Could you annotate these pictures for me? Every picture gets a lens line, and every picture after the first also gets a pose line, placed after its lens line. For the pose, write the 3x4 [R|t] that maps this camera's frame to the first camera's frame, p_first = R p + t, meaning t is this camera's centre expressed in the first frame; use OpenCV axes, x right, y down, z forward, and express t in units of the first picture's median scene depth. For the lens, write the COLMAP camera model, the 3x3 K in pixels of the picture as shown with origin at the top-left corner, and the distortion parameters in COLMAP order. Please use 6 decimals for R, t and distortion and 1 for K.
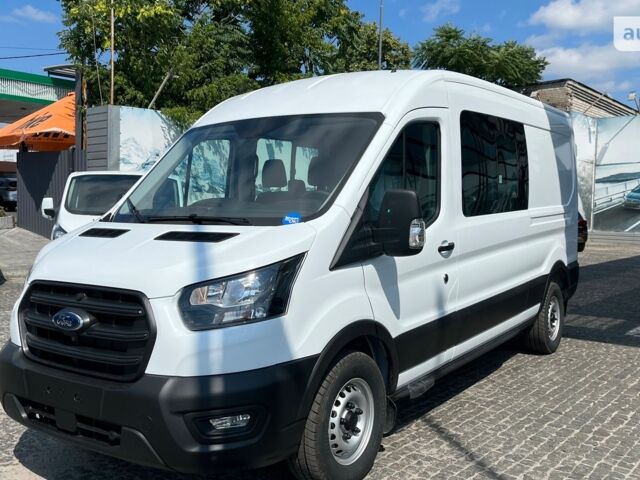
lens RADIAL K [[646.2, 0, 322.0], [0, 646.2, 243.2], [0, 0, 1]] dist [0.019271, -0.027414]
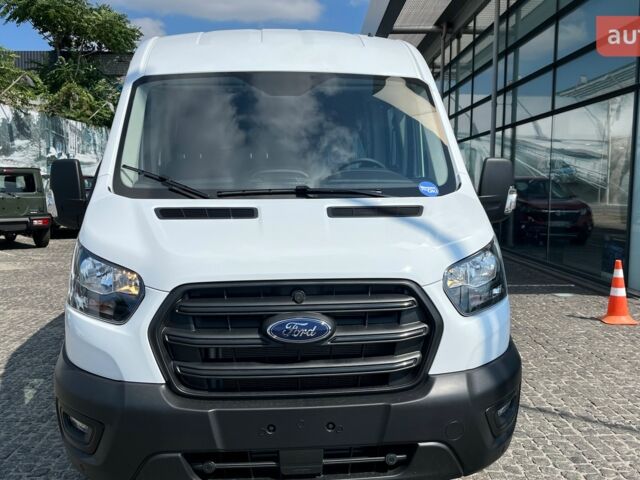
lens RADIAL K [[646.2, 0, 322.0], [0, 646.2, 243.2], [0, 0, 1]] dist [0.019271, -0.027414]
pose [[0.741726, -0.054909, 0.668452, -0.835404], [0.025878, 0.998244, 0.053285, -0.017045], [-0.670204, -0.022225, 0.741844, 0.422449]]
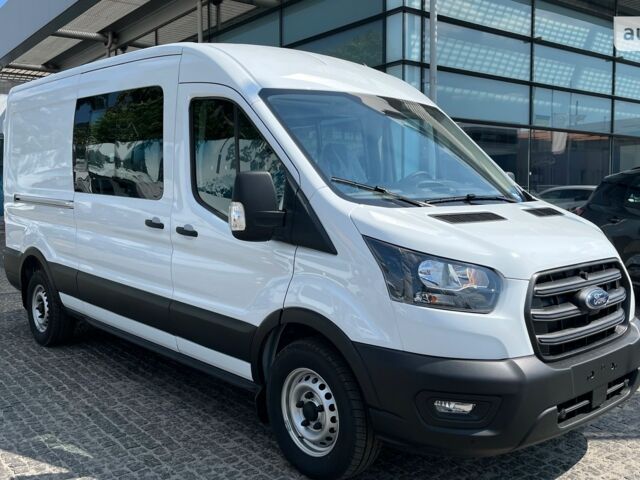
lens RADIAL K [[646.2, 0, 322.0], [0, 646.2, 243.2], [0, 0, 1]] dist [0.019271, -0.027414]
pose [[0.215347, -0.075859, 0.973587, -1.428640], [0.062755, 0.995992, 0.063725, -0.055369], [-0.974519, 0.047374, 0.219244, 1.180348]]
